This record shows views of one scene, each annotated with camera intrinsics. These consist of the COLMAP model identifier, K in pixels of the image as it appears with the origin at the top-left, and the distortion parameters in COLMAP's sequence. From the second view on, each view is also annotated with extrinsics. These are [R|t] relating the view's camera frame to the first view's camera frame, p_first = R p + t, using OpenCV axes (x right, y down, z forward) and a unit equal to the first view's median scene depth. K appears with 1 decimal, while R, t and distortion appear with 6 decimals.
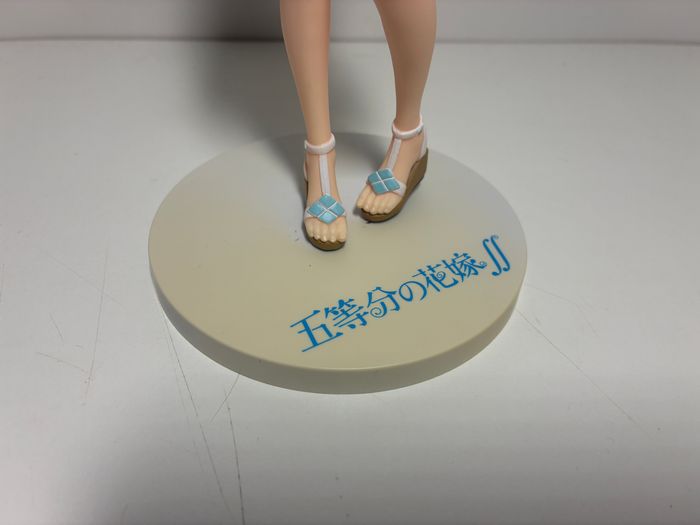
lens RADIAL K [[525.8, 0, 349.6], [0, 525.8, 243.0], [0, 0, 1]] dist [0.111568, 0.000400]
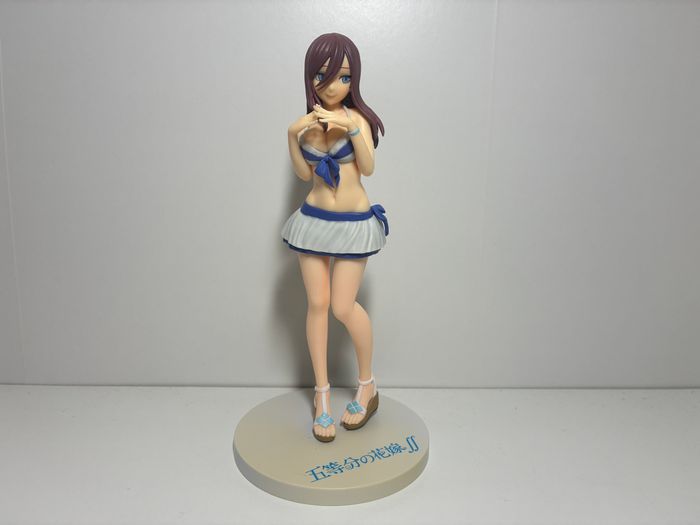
lens RADIAL K [[511.2, 0, 354.7], [0, 511.2, 259.6], [0, 0, 1]] dist [0.018653, -0.007924]
pose [[0.999911, -0.013153, -0.002297, 0.080953], [0.010289, 0.868696, -0.495239, 0.367898], [0.008510, 0.495171, 0.868754, -0.978357]]
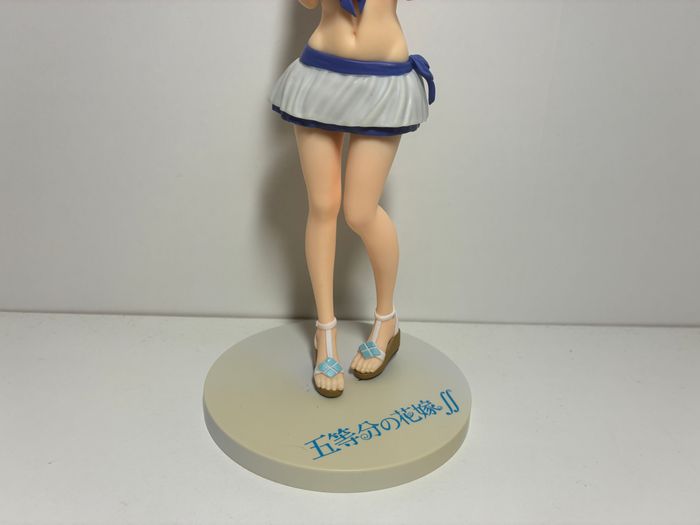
lens RADIAL K [[511.2, 0, 349.0], [0, 511.2, 255.2], [0, 0, 1]] dist [0.018653, -0.007924]
pose [[0.999900, 0.009008, 0.010922, -0.009941], [-0.004372, 0.930230, -0.366950, 0.163990], [-0.013466, 0.366865, 0.930177, -0.417468]]
